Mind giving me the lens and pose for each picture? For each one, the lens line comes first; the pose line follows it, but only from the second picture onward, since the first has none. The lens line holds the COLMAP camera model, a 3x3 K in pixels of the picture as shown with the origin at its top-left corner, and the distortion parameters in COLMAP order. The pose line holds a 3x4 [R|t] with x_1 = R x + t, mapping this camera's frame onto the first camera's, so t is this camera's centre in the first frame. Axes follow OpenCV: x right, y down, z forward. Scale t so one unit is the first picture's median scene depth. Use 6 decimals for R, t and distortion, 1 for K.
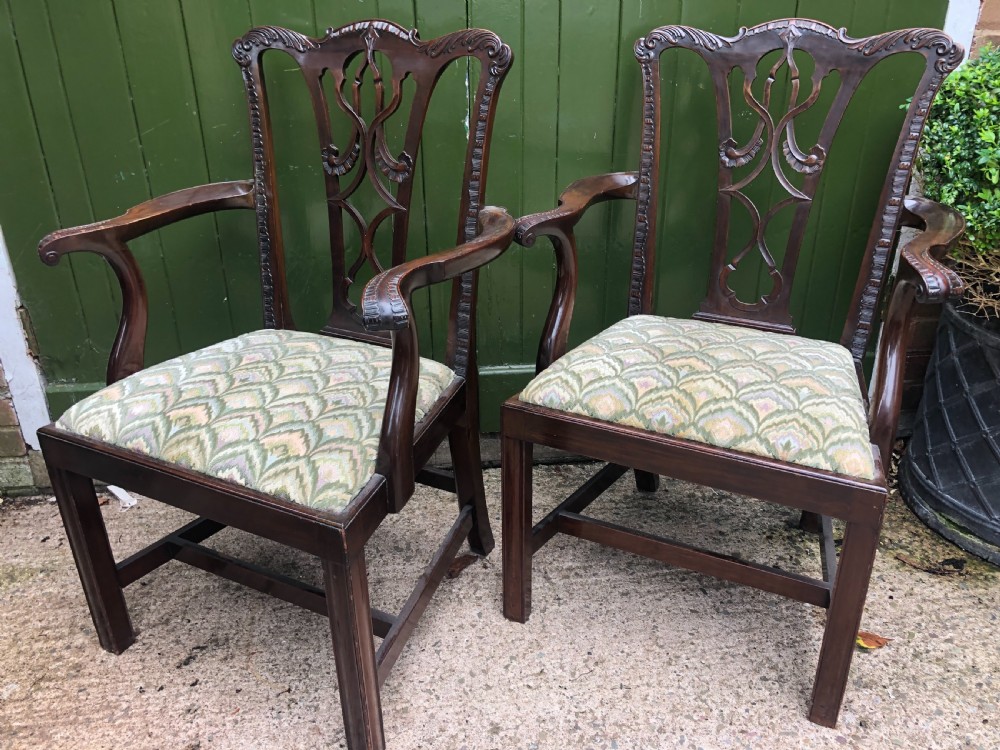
lens RADIAL K [[762.4, 0, 518.5], [0, 762.4, 376.5], [0, 0, 1]] dist [-0.003709, 0.005654]
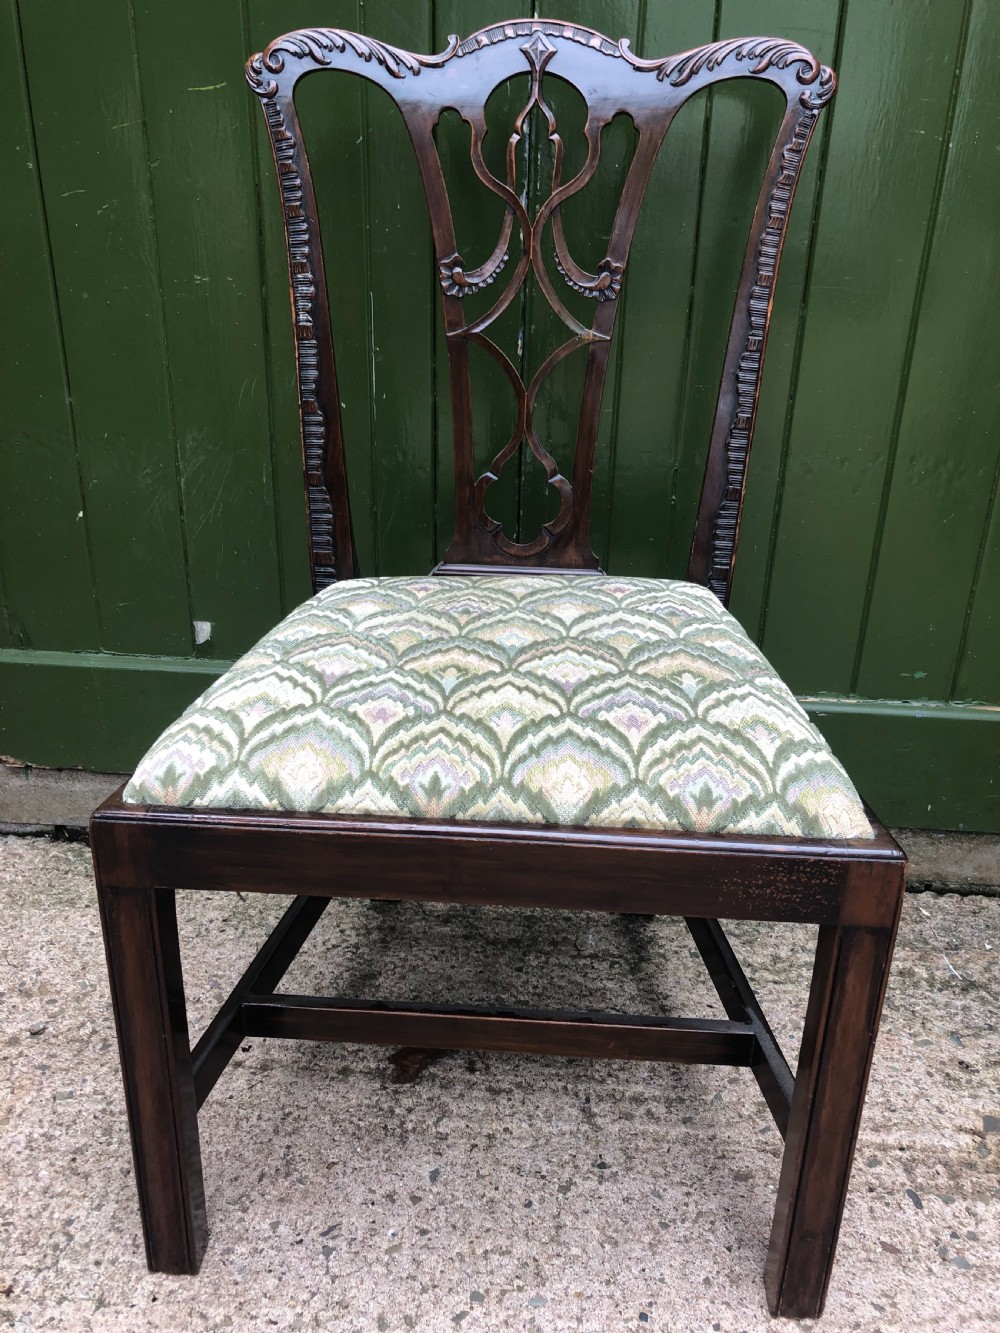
lens RADIAL K [[1016.3, 0, 533.0], [0, 1016.3, 671.4], [0, 0, 1]] dist [-0.003709, 0.005654]
pose [[0.984711, 0.097257, -0.144521, 0.074970], [-0.103594, 0.993932, -0.036977, 0.009568], [0.140048, 0.051384, 0.988811, 0.356217]]
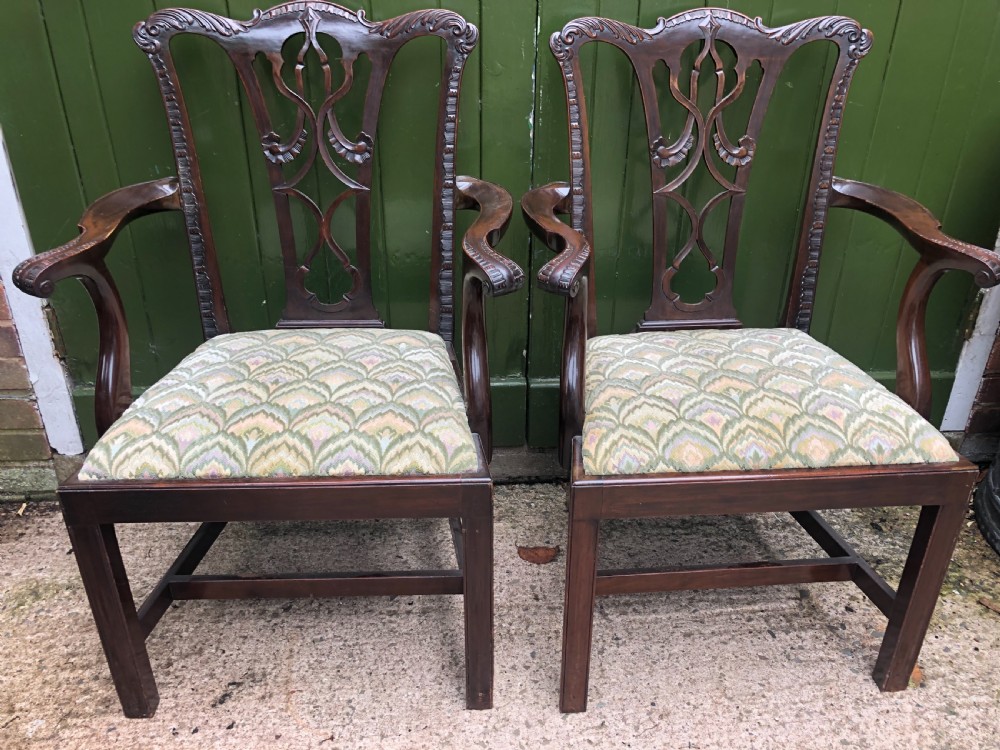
lens RADIAL K [[762.4, 0, 523.2], [0, 762.4, 367.3], [0, 0, 1]] dist [-0.003709, 0.005654]
pose [[0.999586, 0.026120, -0.012031, -0.062125], [-0.025711, 0.999125, 0.032983, -0.071118], [0.012882, -0.032660, 0.999383, 0.078427]]
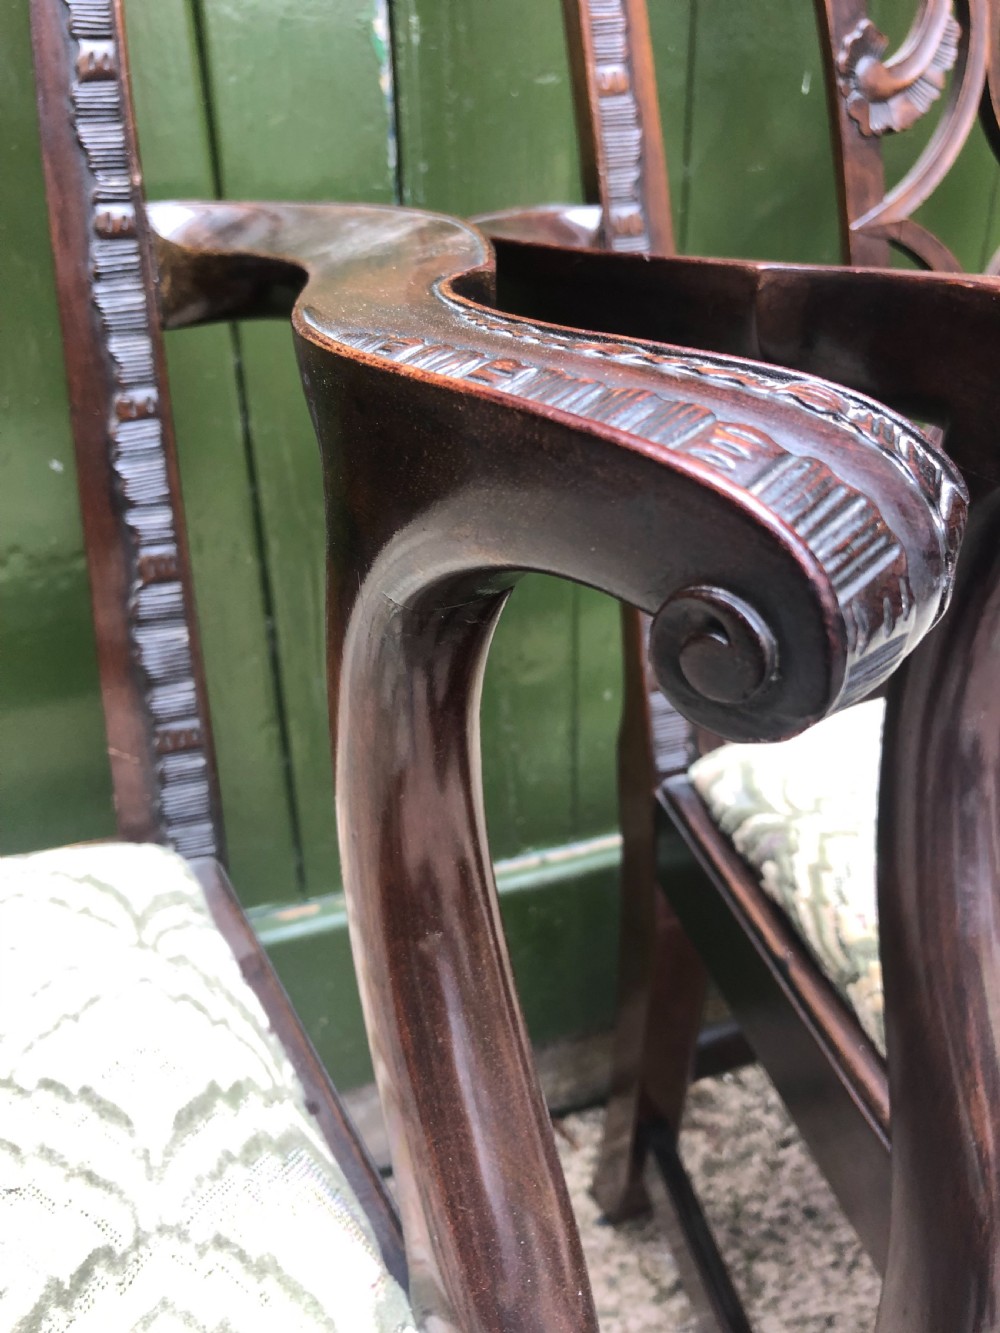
lens RADIAL K [[1016.3, 0, 475.1], [0, 1016.3, 663.1], [0, 0, 1]] dist [-0.003709, 0.005654]
pose [[0.968489, -0.127257, 0.214090, -0.150739], [0.128948, 0.991633, 0.006109, -0.126506], [-0.213076, 0.021690, 0.976795, 0.728710]]
